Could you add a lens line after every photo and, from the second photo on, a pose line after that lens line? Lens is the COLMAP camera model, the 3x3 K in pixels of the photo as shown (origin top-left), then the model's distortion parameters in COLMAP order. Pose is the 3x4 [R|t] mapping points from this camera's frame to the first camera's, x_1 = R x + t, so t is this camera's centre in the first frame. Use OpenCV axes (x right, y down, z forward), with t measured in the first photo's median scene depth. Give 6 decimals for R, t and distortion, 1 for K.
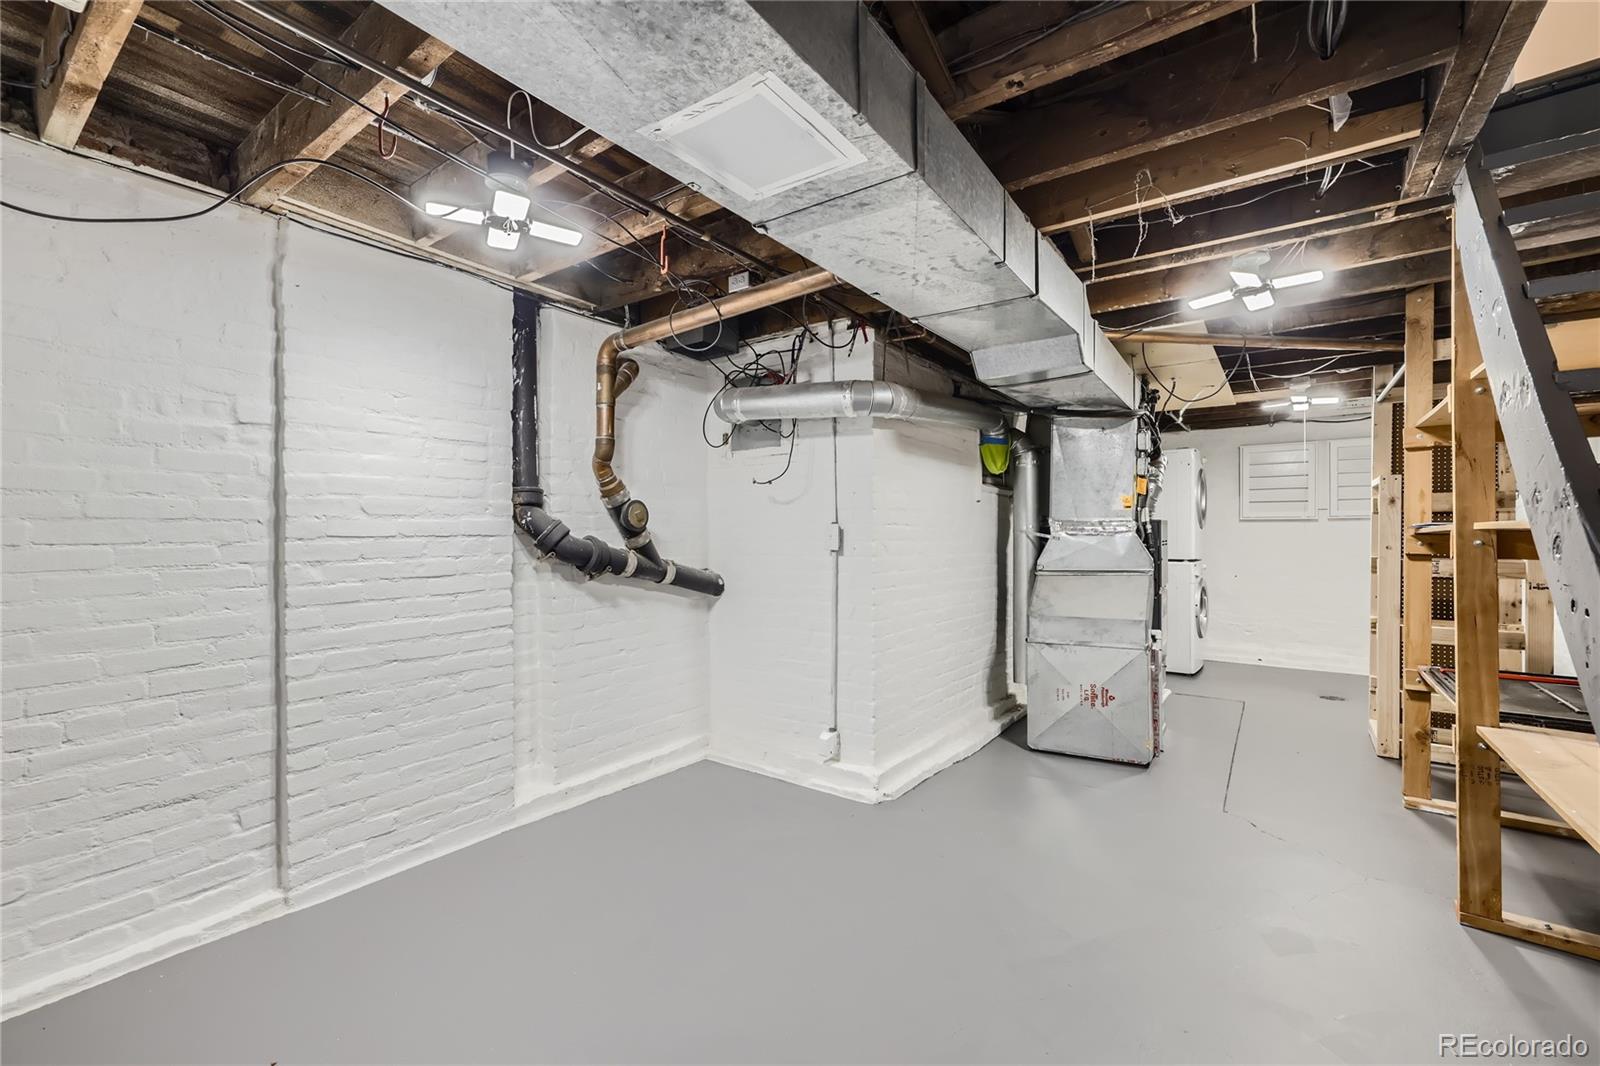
lens RADIAL K [[682.6, 0, 798.9], [0, 682.6, 535.9], [0, 0, 1]] dist [-0.000492, 0.003406]
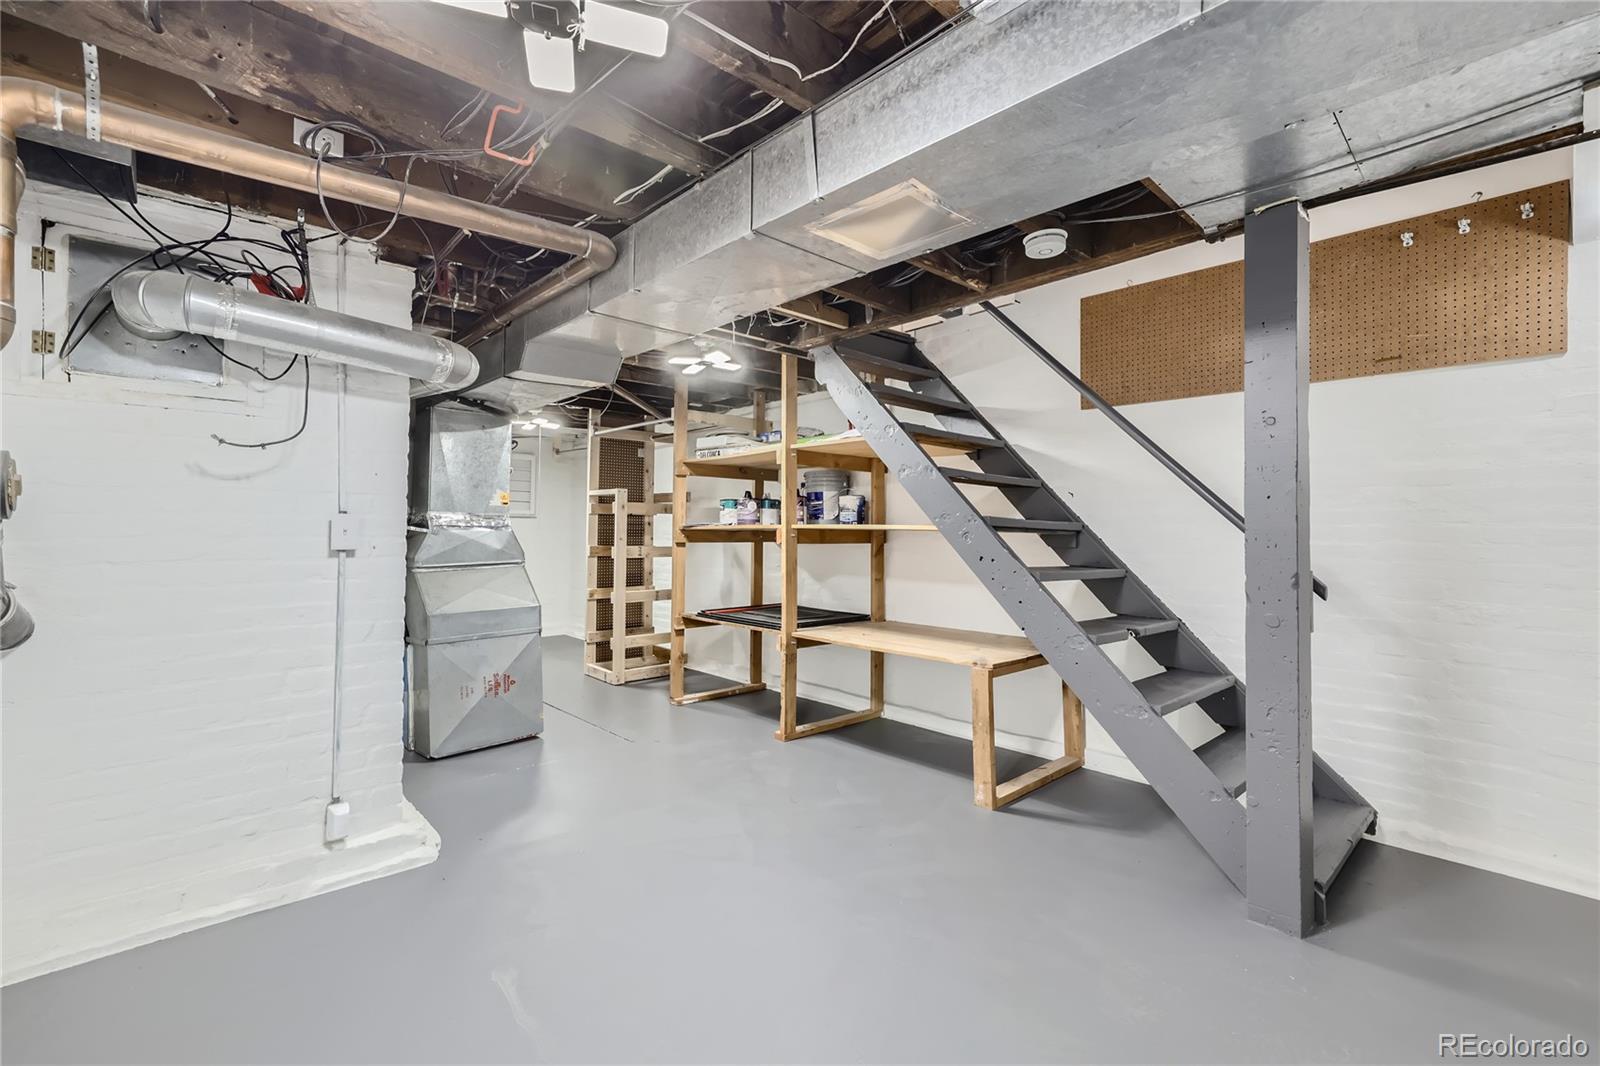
lens RADIAL K [[682.6, 0, 799.0], [0, 682.6, 526.8], [0, 0, 1]] dist [-0.000492, 0.003406]
pose [[0.217774, 0.007120, 0.975973, -0.554233], [-0.003673, 0.999972, -0.006476, -0.000658], [-0.975992, -0.002174, 0.217794, 0.374086]]
